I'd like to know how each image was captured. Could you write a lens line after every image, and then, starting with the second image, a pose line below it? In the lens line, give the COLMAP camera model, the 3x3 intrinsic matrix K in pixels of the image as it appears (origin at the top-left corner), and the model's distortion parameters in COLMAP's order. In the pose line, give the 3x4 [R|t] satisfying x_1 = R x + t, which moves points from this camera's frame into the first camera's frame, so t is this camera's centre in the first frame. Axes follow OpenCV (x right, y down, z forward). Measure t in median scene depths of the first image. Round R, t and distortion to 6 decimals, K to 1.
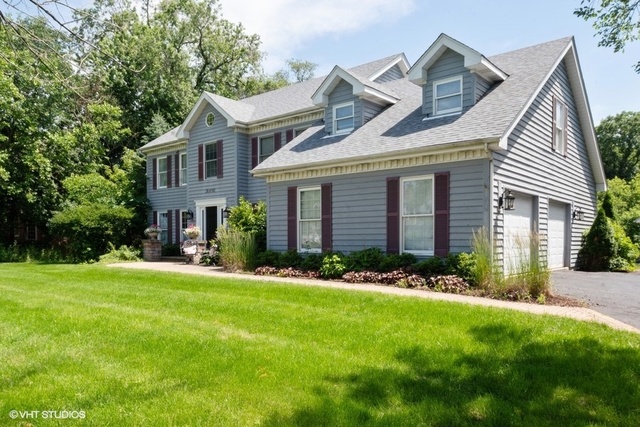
lens RADIAL K [[456.3, 0, 319.4], [0, 456.3, 215.9], [0, 0, 1]] dist [0.005353, 0.003721]
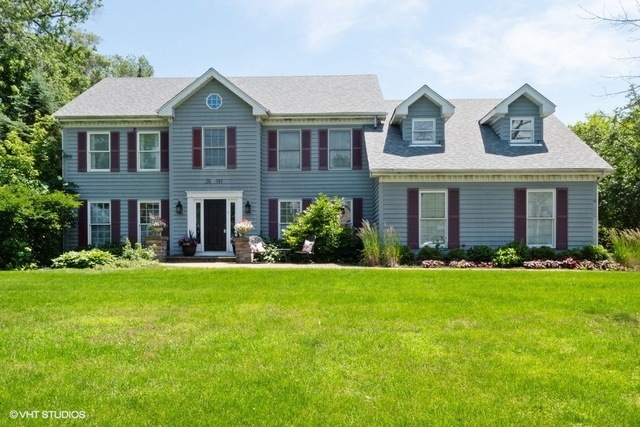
lens RADIAL K [[456.3, 0, 320.1], [0, 456.3, 214.4], [0, 0, 1]] dist [0.005353, 0.003721]
pose [[0.796282, 0.040541, 0.603565, -0.949834], [-0.032832, 0.999178, -0.023798, 0.034922], [-0.604034, -0.000866, 0.796958, 0.274409]]
